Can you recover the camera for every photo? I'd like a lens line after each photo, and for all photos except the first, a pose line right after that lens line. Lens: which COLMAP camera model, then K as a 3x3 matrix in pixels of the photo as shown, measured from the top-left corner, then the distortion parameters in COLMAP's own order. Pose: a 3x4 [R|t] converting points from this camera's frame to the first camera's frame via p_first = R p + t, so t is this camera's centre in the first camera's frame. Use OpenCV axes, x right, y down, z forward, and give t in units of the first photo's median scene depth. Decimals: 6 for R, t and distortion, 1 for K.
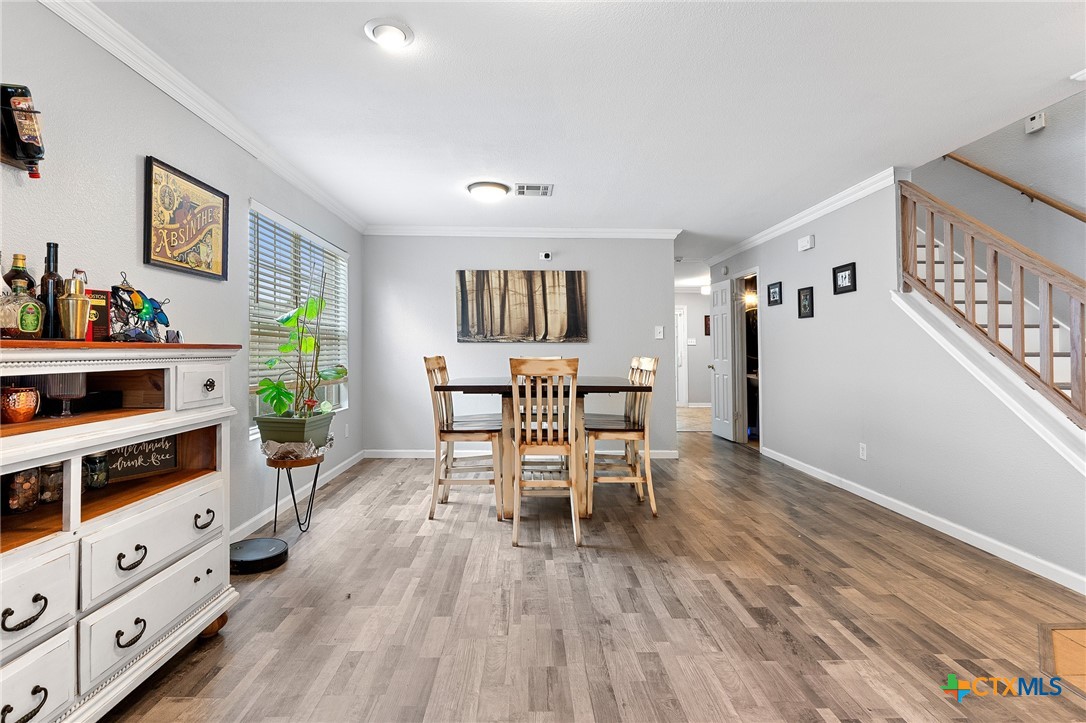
lens RADIAL K [[514.6, 0, 533.6], [0, 514.6, 335.7], [0, 0, 1]] dist [-0.004815, 0.000307]
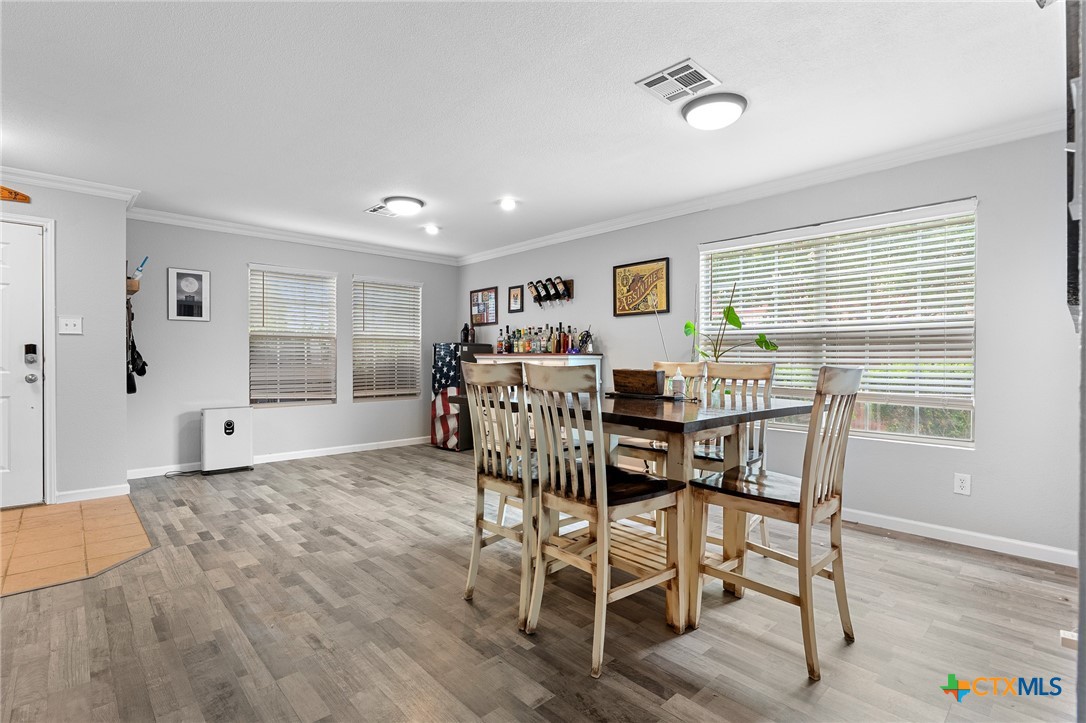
lens RADIAL K [[514.6, 0, 542.5], [0, 514.6, 365.8], [0, 0, 1]] dist [-0.004815, 0.000307]
pose [[-0.739135, 0.000569, -0.673557, 0.880841], [0.008930, 0.999920, -0.008955, 0.080054], [0.673498, -0.012634, -0.739081, 2.237752]]
